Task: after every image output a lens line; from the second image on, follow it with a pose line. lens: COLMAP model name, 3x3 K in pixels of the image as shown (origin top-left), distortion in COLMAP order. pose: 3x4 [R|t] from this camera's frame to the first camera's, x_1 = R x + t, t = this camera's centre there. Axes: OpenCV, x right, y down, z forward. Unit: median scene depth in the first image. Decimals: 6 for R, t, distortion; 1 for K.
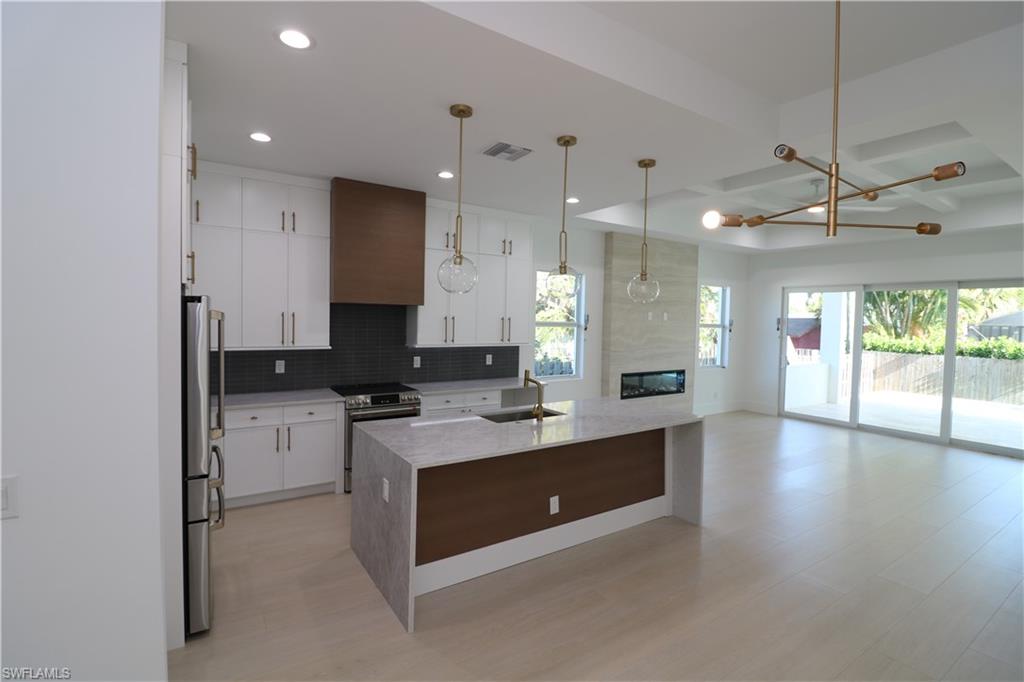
lens RADIAL K [[475.2, 0, 506.8], [0, 475.2, 334.1], [0, 0, 1]] dist [0.018914, -0.023099]
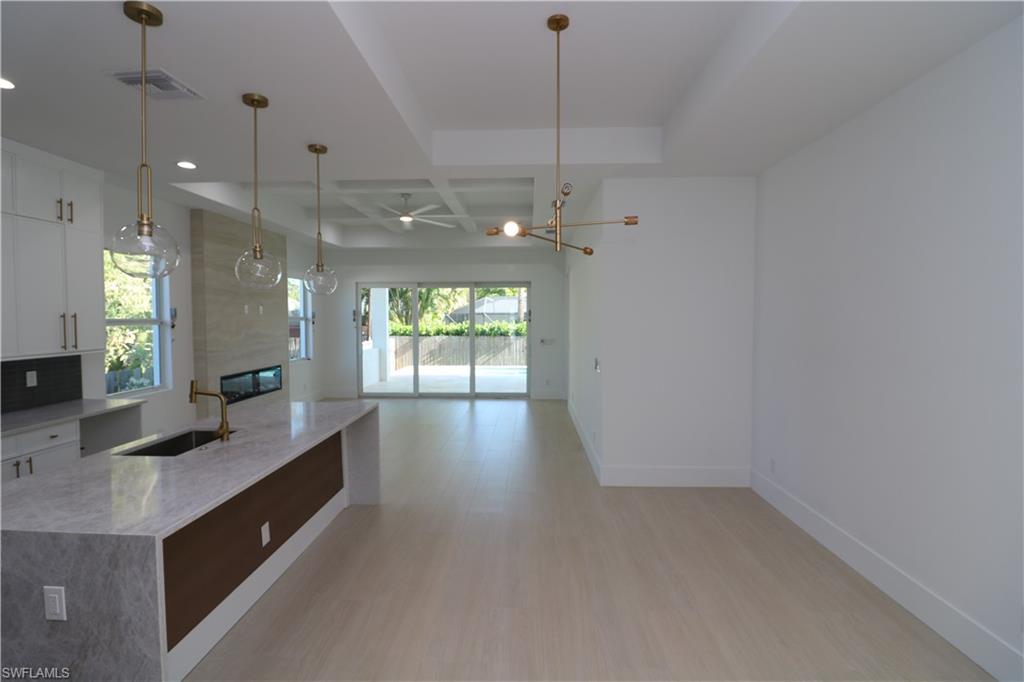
lens RADIAL K [[475.2, 0, 506.8], [0, 475.2, 334.1], [0, 0, 1]] dist [0.018914, -0.023099]
pose [[0.587771, -0.053374, 0.807265, -0.162948], [0.041612, 0.998495, 0.035720, -0.003554], [-0.807957, 0.012597, 0.589107, 0.080322]]
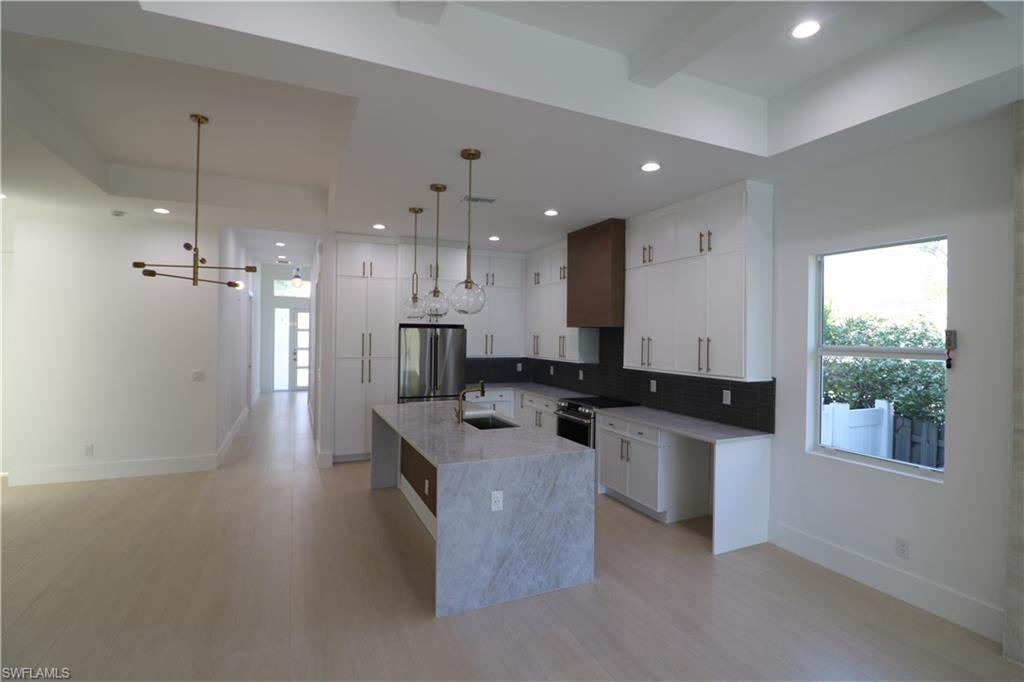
lens RADIAL K [[475.2, 0, 506.8], [0, 475.2, 334.1], [0, 0, 1]] dist [0.018914, -0.023099]
pose [[-0.165644, -0.027615, -0.985799, 0.678682], [-0.056488, 0.998232, -0.018471, -0.008918], [0.984567, 0.052626, -0.166911, 0.730597]]
